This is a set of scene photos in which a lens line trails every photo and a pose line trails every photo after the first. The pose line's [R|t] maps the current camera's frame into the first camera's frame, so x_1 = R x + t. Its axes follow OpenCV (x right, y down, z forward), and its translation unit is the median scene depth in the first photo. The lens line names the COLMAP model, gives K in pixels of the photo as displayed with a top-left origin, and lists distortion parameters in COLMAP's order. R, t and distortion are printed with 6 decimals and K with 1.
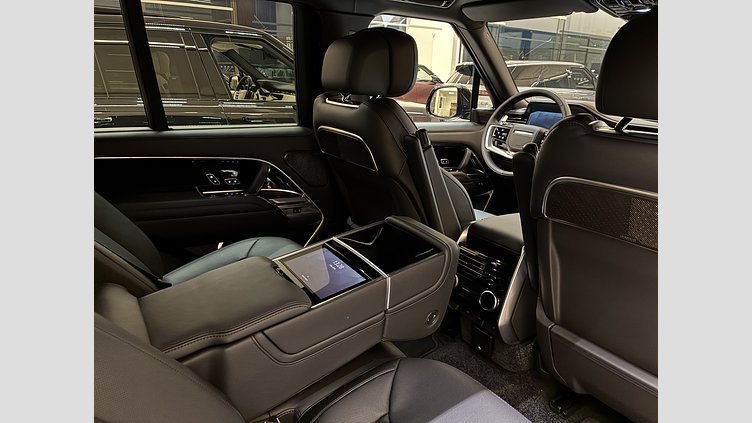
lens RADIAL K [[435.9, 0, 380.3], [0, 435.9, 210.5], [0, 0, 1]] dist [-0.016500, -0.000171]
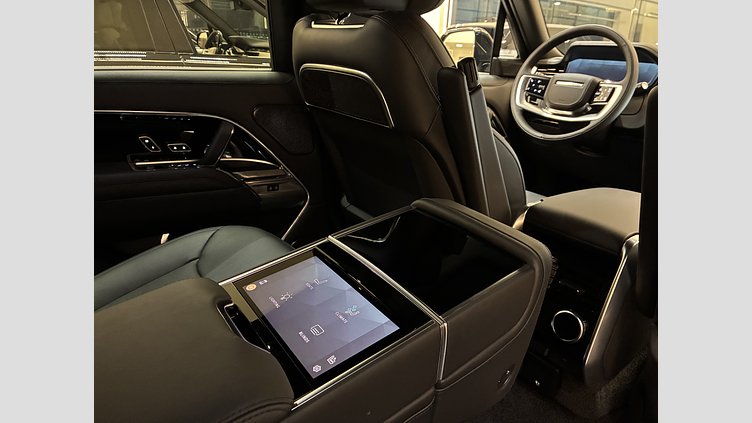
lens RADIAL K [[435.9, 0, 380.3], [0, 435.9, 210.5], [0, 0, 1]] dist [-0.016500, -0.000171]
pose [[0.999254, -0.009717, 0.037385, -0.042267], [0.007406, 0.998083, 0.061444, -0.006141], [-0.037911, -0.061121, 0.997410, 0.283802]]
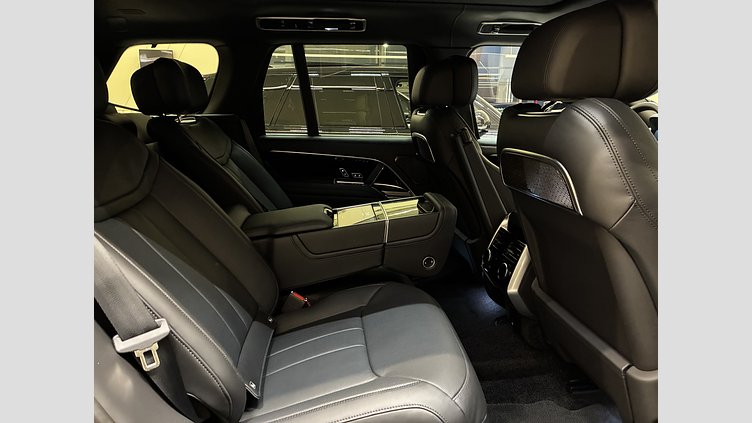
lens RADIAL K [[435.9, 0, 380.3], [0, 435.9, 210.5], [0, 0, 1]] dist [-0.016500, -0.000171]
pose [[0.883906, 0.083192, -0.460205, 0.371459], [-0.127272, 0.989700, -0.065538, 0.125438], [0.450013, 0.116500, 0.885390, -0.160749]]
